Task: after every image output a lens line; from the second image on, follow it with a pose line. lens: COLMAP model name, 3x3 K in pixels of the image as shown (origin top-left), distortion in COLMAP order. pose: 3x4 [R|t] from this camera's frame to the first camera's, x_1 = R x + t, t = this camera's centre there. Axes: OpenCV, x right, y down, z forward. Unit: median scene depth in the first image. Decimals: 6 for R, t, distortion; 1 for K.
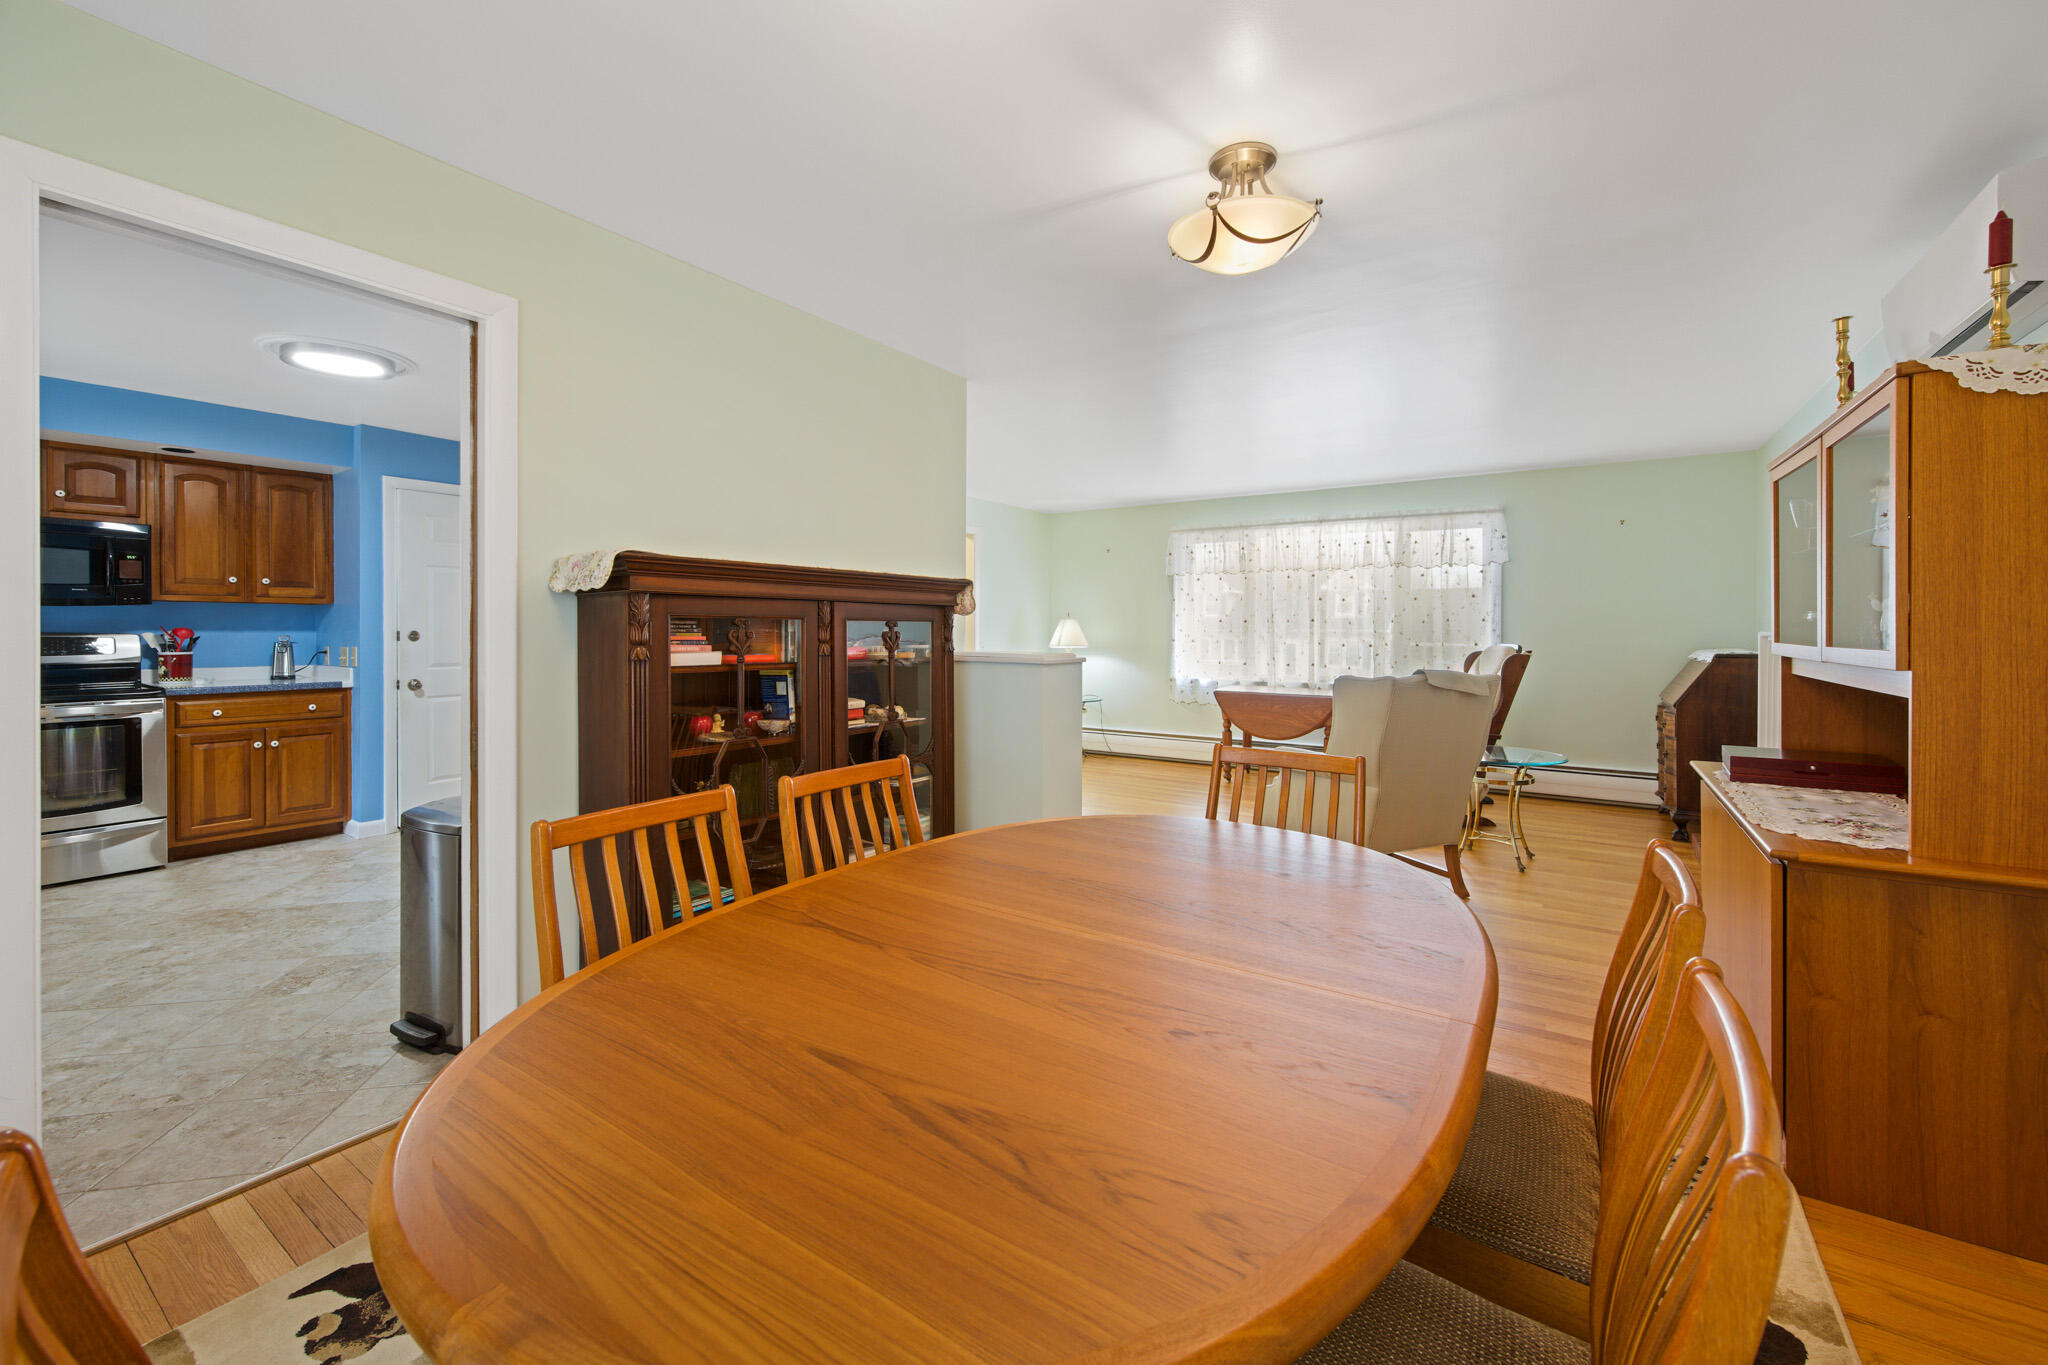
lens RADIAL K [[829.9, 0, 1033.7], [0, 829.9, 631.1], [0, 0, 1]] dist [0.003704, 0.000384]
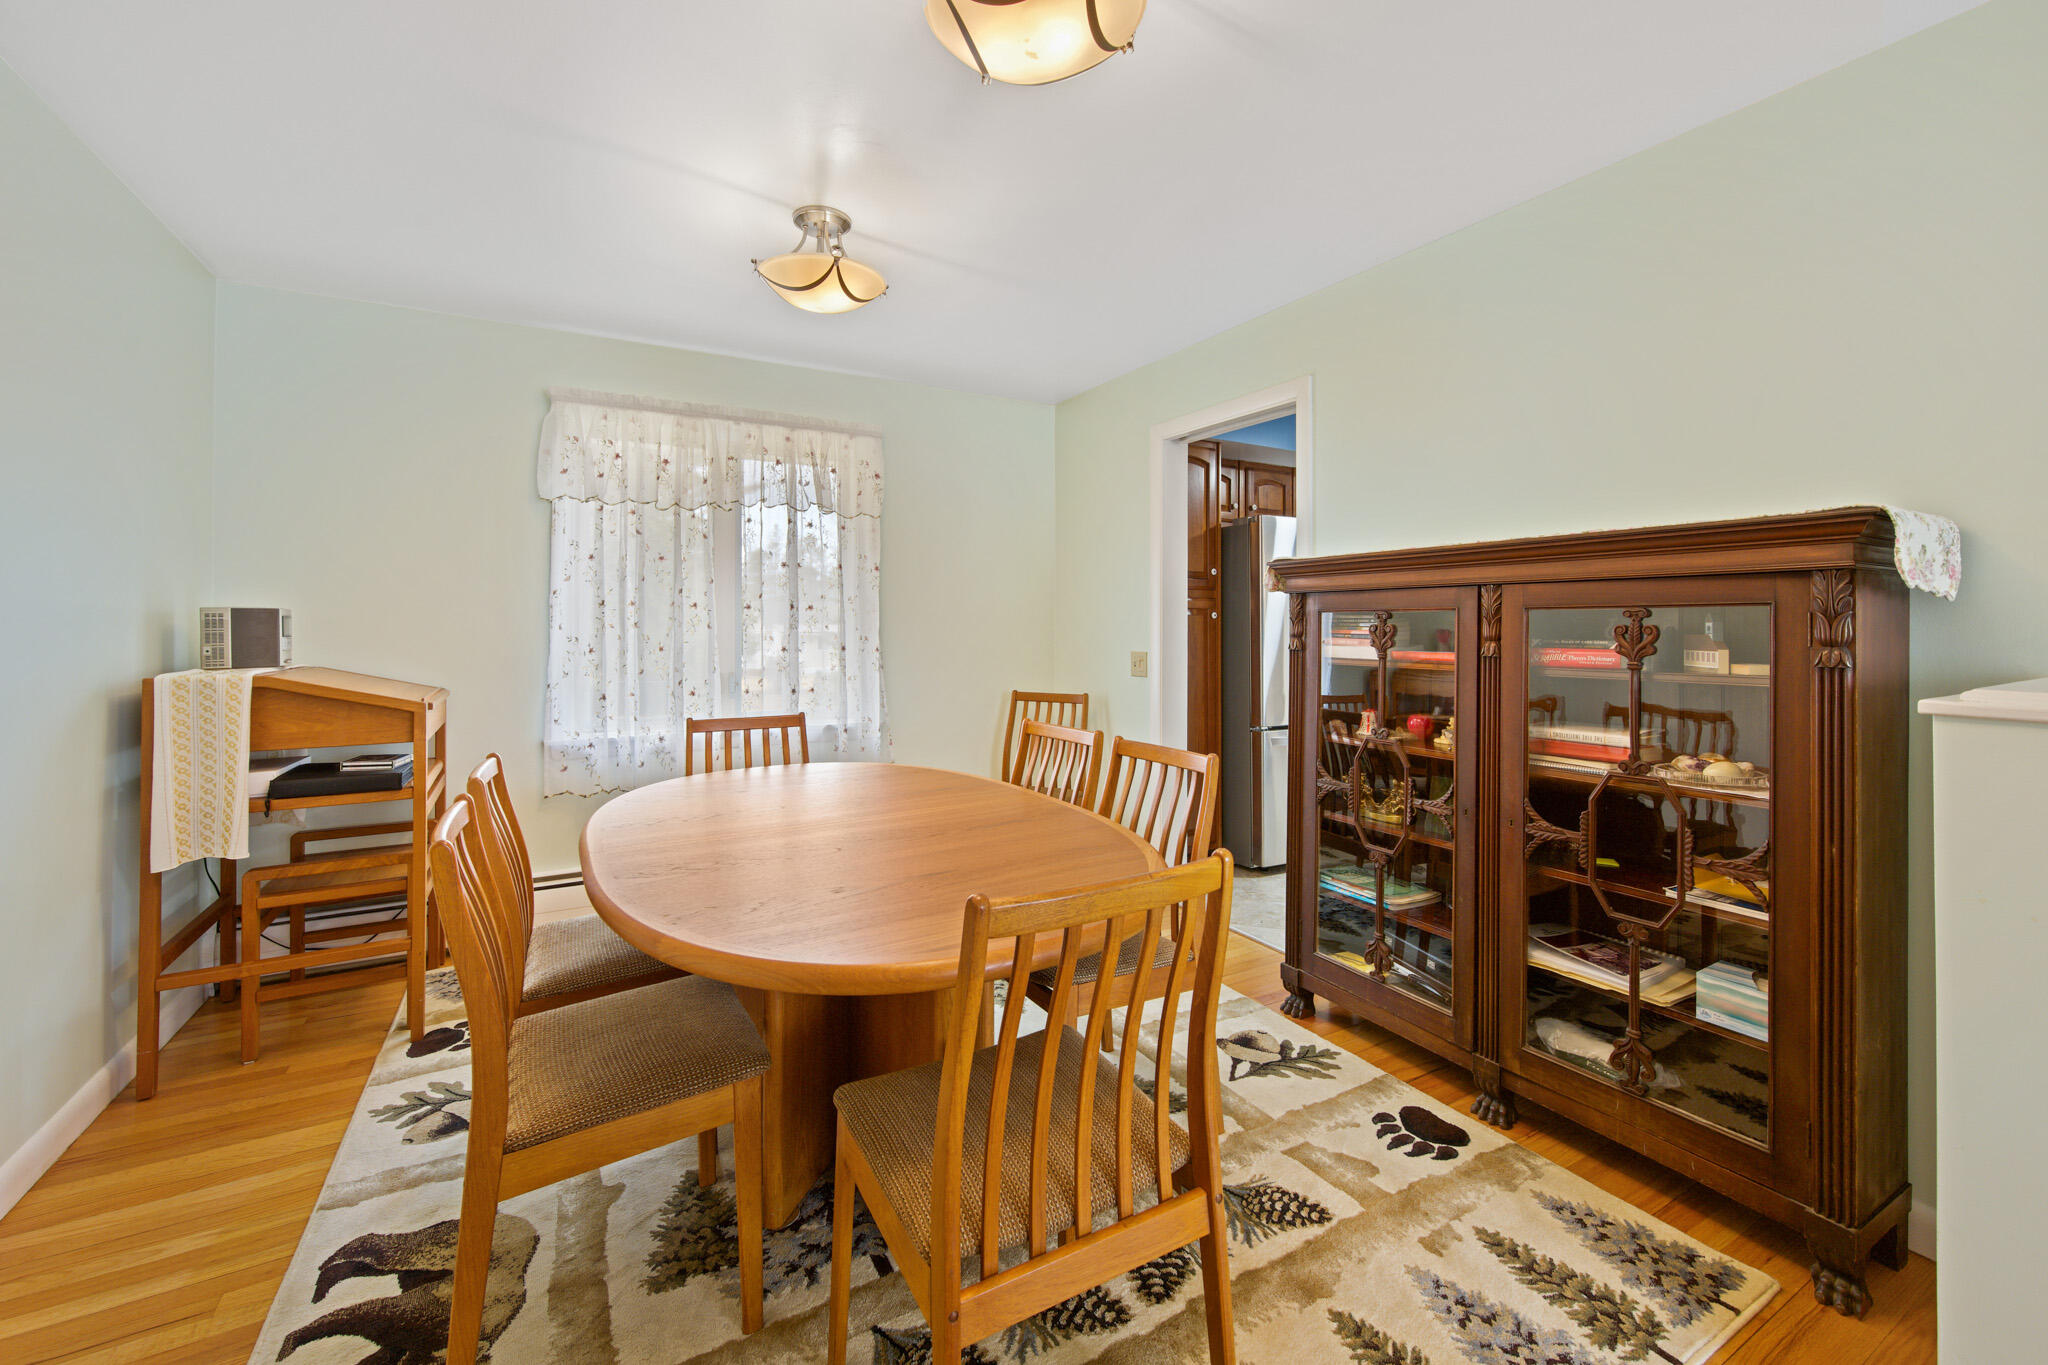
lens RADIAL K [[826.9, 0, 1023.3], [0, 826.9, 637.6], [0, 0, 1]] dist [0.001003, -0.000087]
pose [[-0.449468, 0.008435, -0.893257, 0.604763], [-0.001667, 0.999946, 0.010281, 0.004310], [0.893295, 0.006110, -0.449430, 0.962043]]
